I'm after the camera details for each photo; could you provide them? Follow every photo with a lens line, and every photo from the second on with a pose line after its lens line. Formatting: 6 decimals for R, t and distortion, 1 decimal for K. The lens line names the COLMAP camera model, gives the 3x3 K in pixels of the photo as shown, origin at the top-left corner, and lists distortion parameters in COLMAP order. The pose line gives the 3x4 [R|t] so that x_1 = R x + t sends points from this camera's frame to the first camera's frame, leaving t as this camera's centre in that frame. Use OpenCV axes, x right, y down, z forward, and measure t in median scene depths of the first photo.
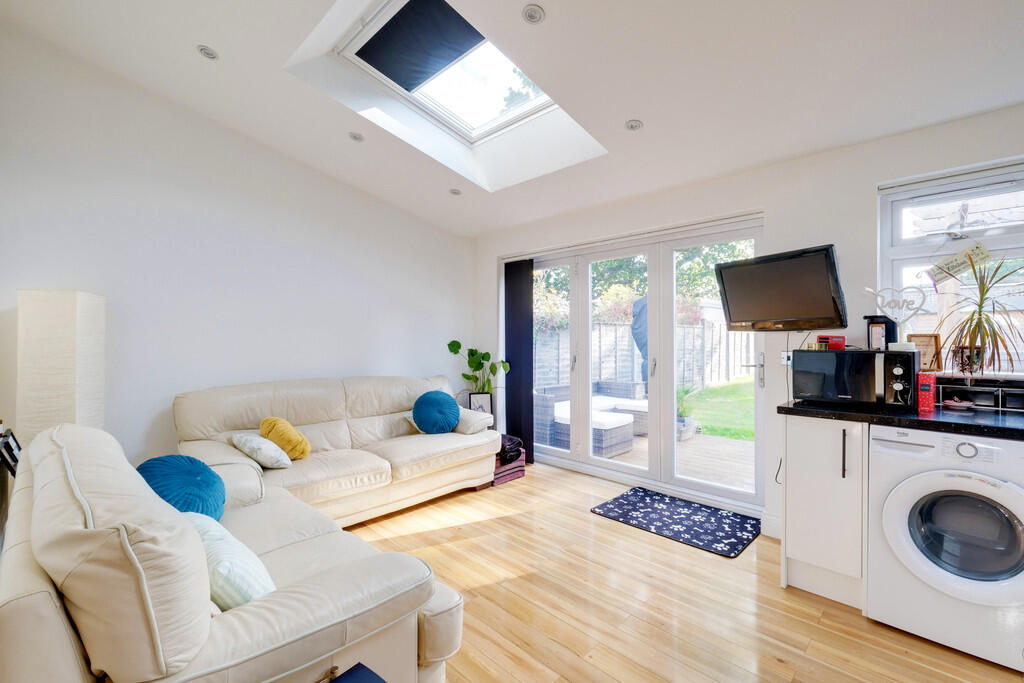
lens RADIAL K [[442.4, 0, 516.3], [0, 442.4, 338.9], [0, 0, 1]] dist [-0.006289, 0.001490]
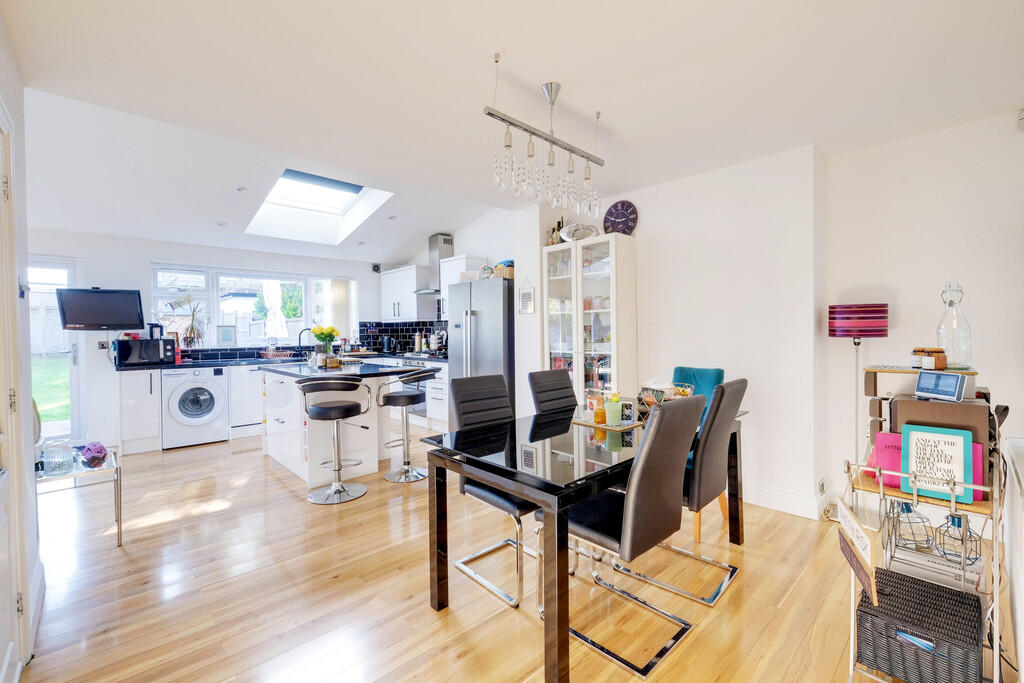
lens RADIAL K [[442.4, 0, 514.7], [0, 442.4, 338.3], [0, 0, 1]] dist [-0.006289, 0.001490]
pose [[0.031407, -0.013869, 0.999410, -1.054785], [0.010122, 0.999857, 0.013557, 0.007580], [-0.999455, 0.009690, 0.031543, -0.685995]]
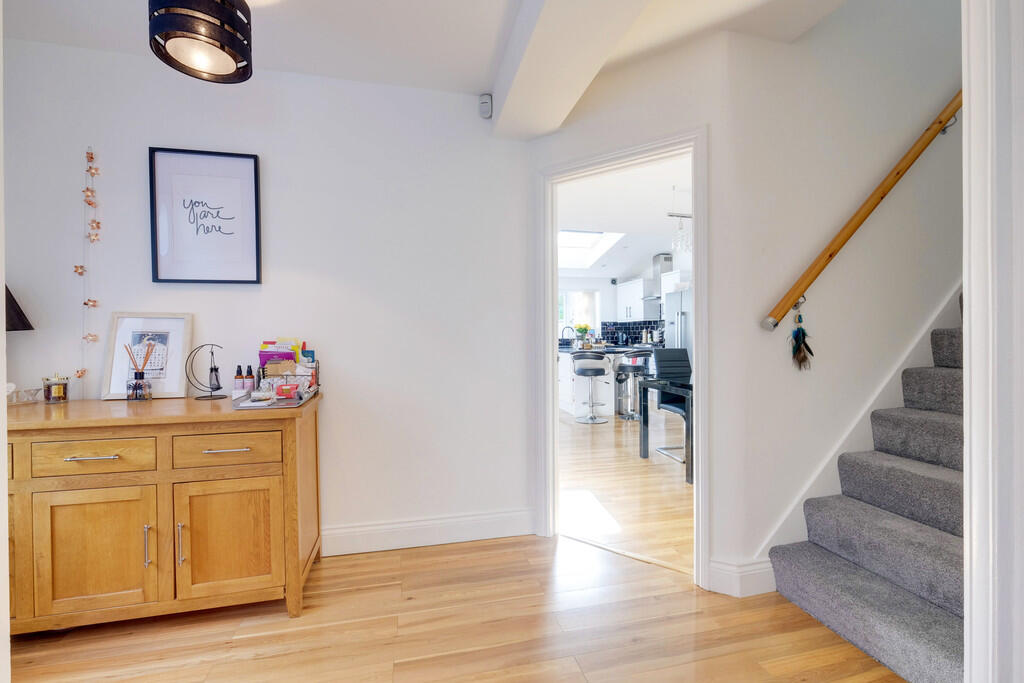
lens RADIAL K [[442.4, 0, 515.8], [0, 442.4, 339.8], [0, 0, 1]] dist [-0.006289, 0.001490]
pose [[0.522169, -0.007634, 0.852808, -1.809878], [0.005222, 0.999970, 0.005753, 0.053478], [-0.852826, 0.001450, 0.522193, -0.938000]]
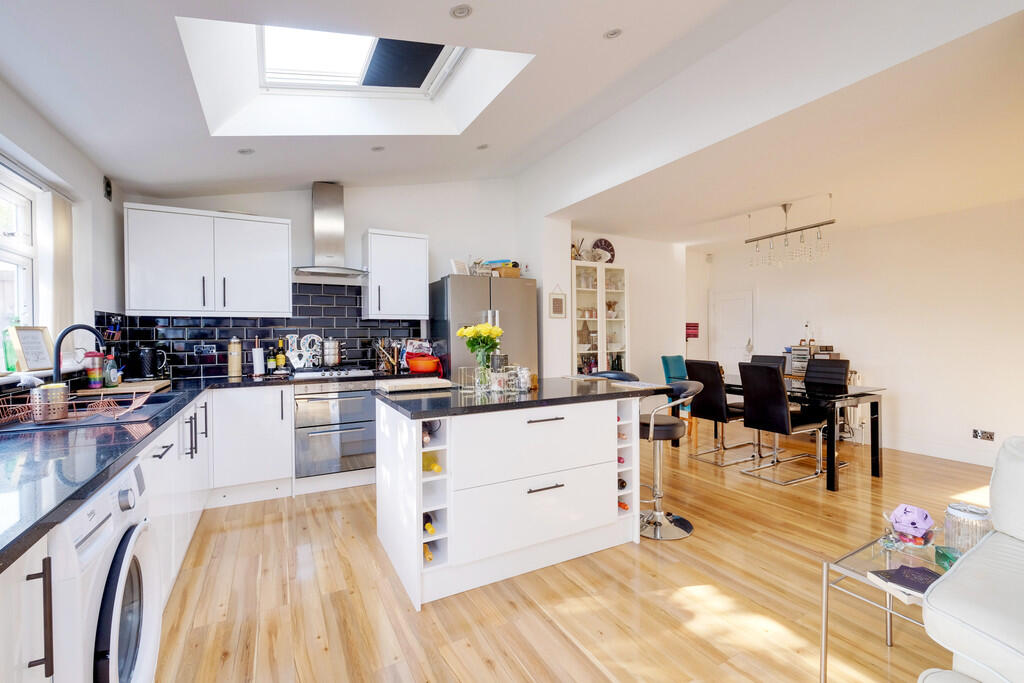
lens RADIAL K [[442.4, 0, 515.8], [0, 442.4, 337.7], [0, 0, 1]] dist [-0.006289, 0.001490]
pose [[-0.957917, 0.008600, 0.286917, 0.145080], [0.010611, 0.999929, 0.005455, 0.005436], [-0.286850, 0.008270, -0.957940, 0.896391]]
